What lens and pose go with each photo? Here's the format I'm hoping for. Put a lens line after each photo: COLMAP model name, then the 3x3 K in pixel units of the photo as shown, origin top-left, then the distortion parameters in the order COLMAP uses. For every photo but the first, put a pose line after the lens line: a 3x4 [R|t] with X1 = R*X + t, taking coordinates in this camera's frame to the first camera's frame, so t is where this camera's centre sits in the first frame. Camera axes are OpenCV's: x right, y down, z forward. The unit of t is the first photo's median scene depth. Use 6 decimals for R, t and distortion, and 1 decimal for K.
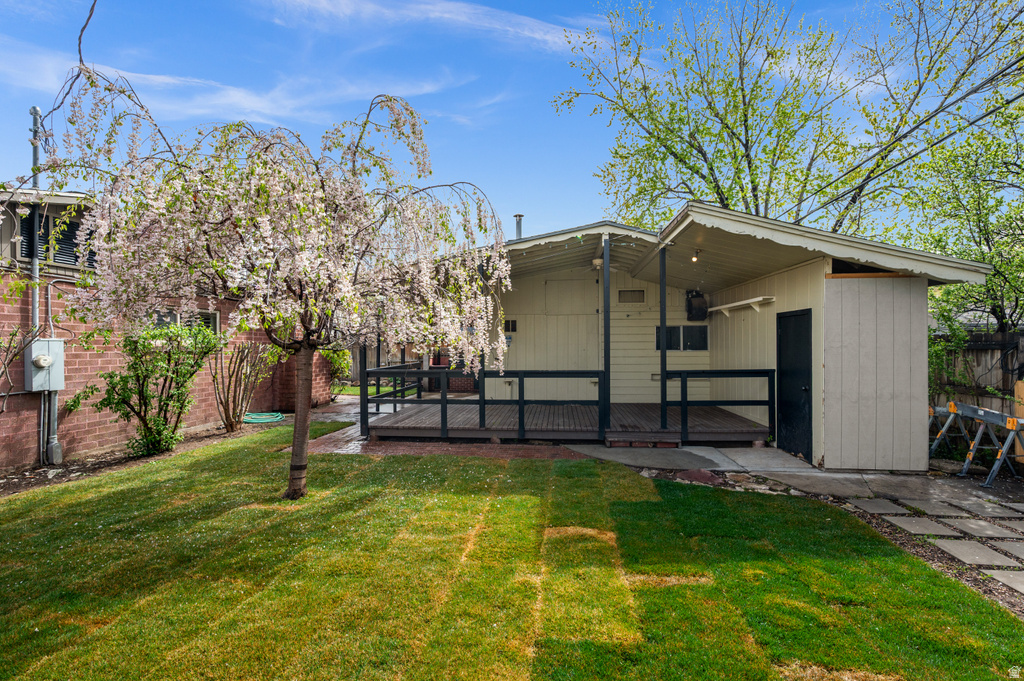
lens RADIAL K [[429.3, 0, 517.9], [0, 429.3, 344.2], [0, 0, 1]] dist [-0.000909, 0.000140]
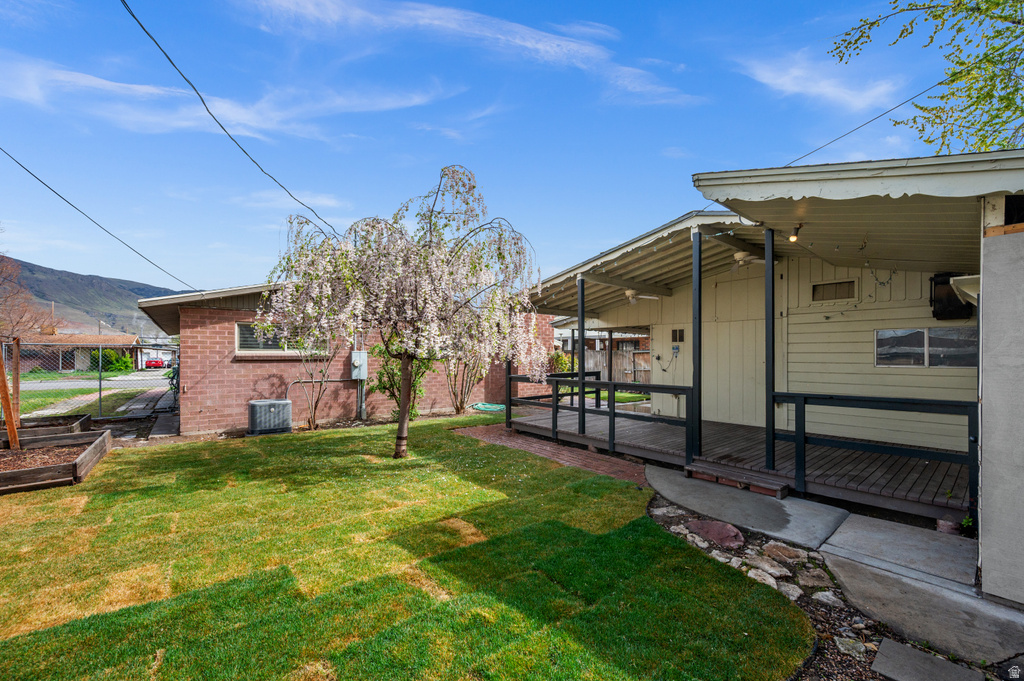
lens RADIAL K [[410.4, 0, 545.4], [0, 410.4, 349.7], [0, 0, 1]] dist [-0.002036, 0.000390]
pose [[0.724504, -0.003822, -0.689261, 0.724034], [-0.002184, 0.999967, -0.007840, -0.007215], [0.689268, 0.007186, 0.724471, 0.272443]]
